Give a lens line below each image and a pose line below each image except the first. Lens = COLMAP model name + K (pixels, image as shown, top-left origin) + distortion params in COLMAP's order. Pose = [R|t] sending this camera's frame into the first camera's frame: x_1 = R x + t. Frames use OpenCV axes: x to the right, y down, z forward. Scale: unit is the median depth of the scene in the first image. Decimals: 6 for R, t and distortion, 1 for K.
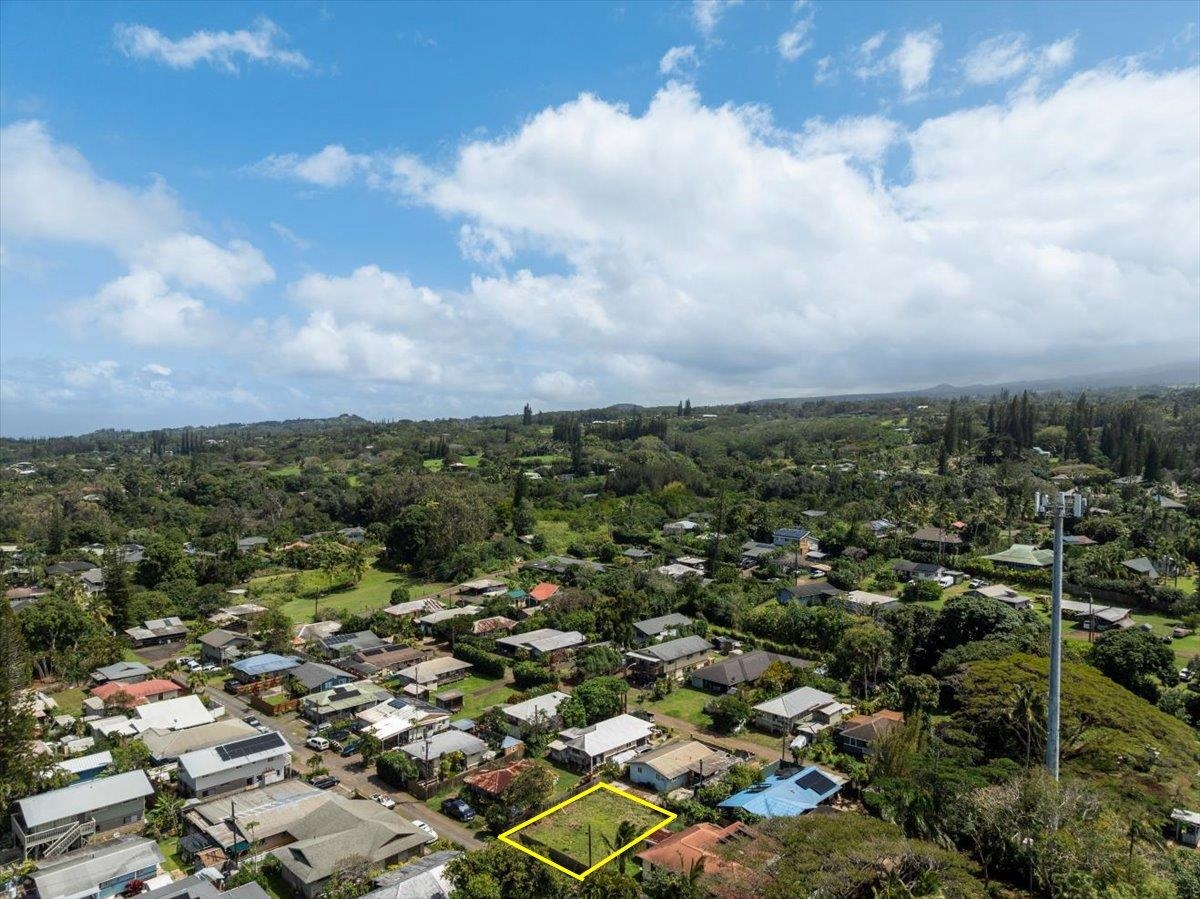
lens RADIAL K [[810.9, 0, 600.5], [0, 810.9, 518.4], [0, 0, 1]] dist [-0.044578, -0.003948]
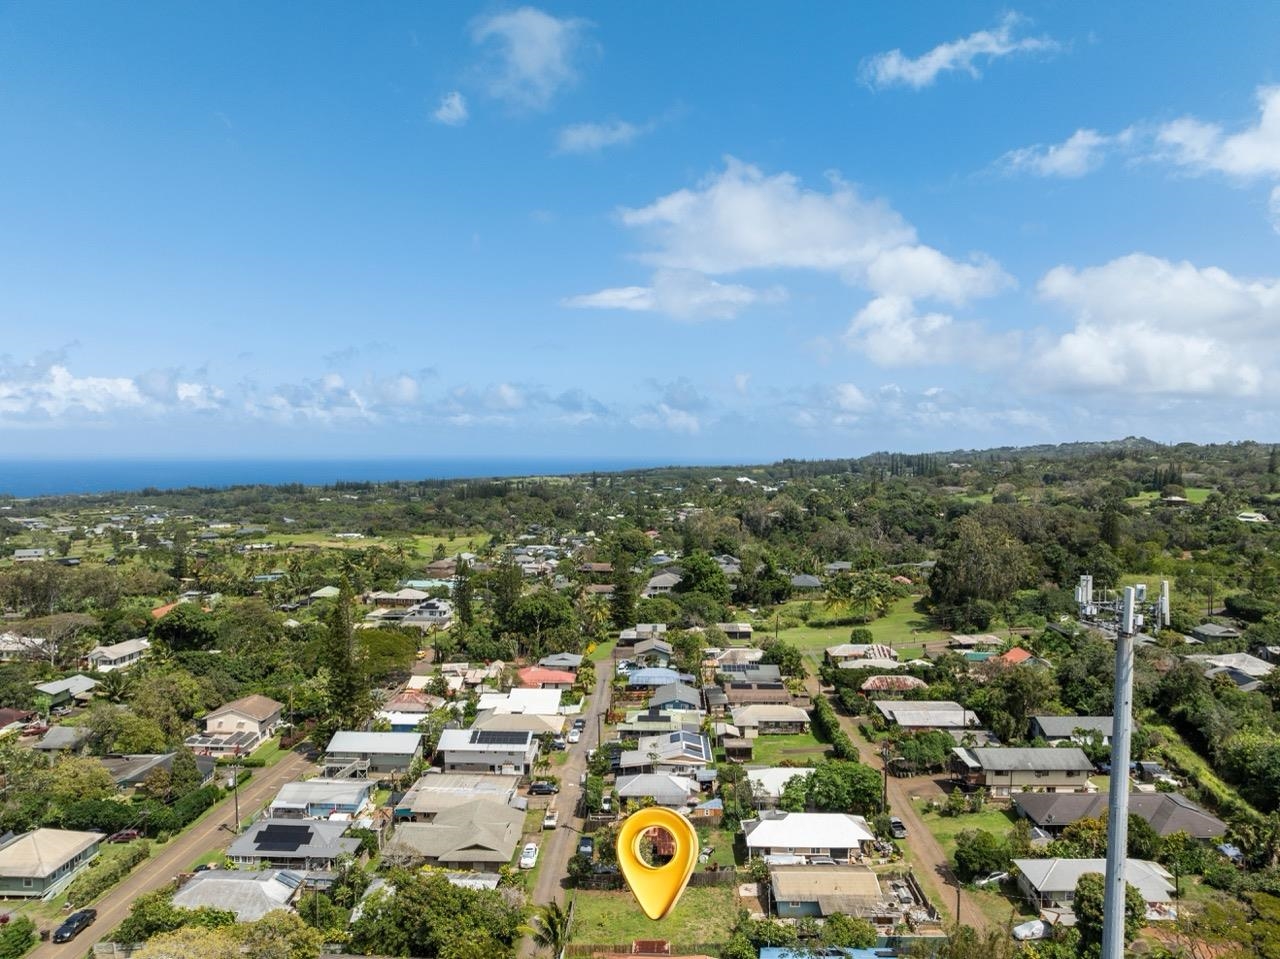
lens RADIAL K [[900.2, 0, 645.6], [0, 900.2, 479.2], [0, 0, 1]] dist [-0.032345, -0.004898]
pose [[0.687813, 0.024893, -0.725461, 0.164414], [-0.083246, 0.995523, -0.044767, -0.007091], [0.721098, 0.091183, 0.686806, 0.078918]]
